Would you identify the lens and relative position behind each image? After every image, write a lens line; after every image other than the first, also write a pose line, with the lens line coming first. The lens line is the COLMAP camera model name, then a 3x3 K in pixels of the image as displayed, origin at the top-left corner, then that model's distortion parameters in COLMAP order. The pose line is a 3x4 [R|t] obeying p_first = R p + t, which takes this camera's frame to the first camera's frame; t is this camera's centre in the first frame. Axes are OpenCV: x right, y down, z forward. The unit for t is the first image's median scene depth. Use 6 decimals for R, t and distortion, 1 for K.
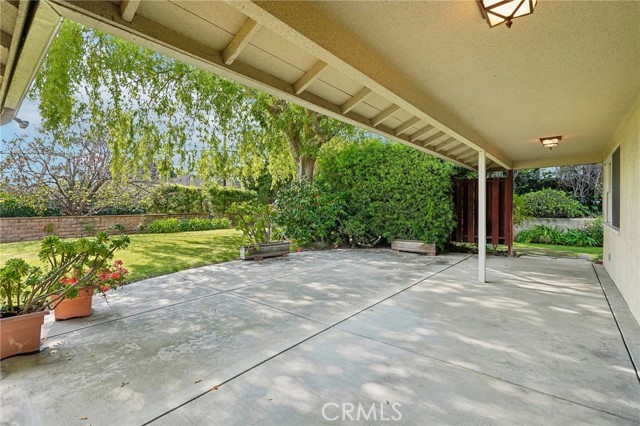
lens RADIAL K [[294.1, 0, 320.3], [0, 294.1, 210.6], [0, 0, 1]] dist [-0.004206, 0.000026]
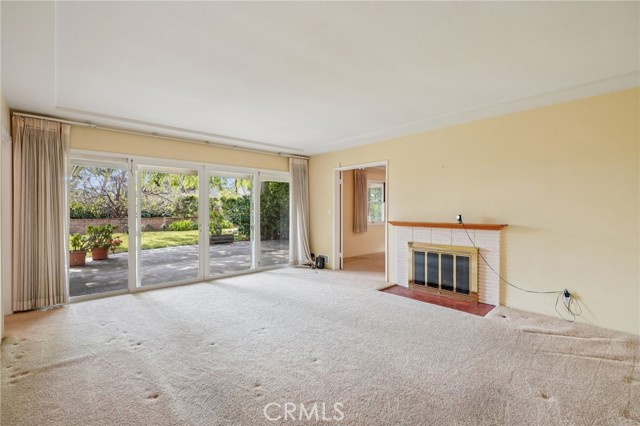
lens RADIAL K [[294.1, 0, 319.9], [0, 294.1, 212.3], [0, 0, 1]] dist [-0.004206, 0.000026]
pose [[0.990738, -0.001810, -0.135773, 0.291340], [0.000467, 0.999951, -0.009920, 0.003324], [0.135784, 0.009765, 0.990690, -0.254394]]
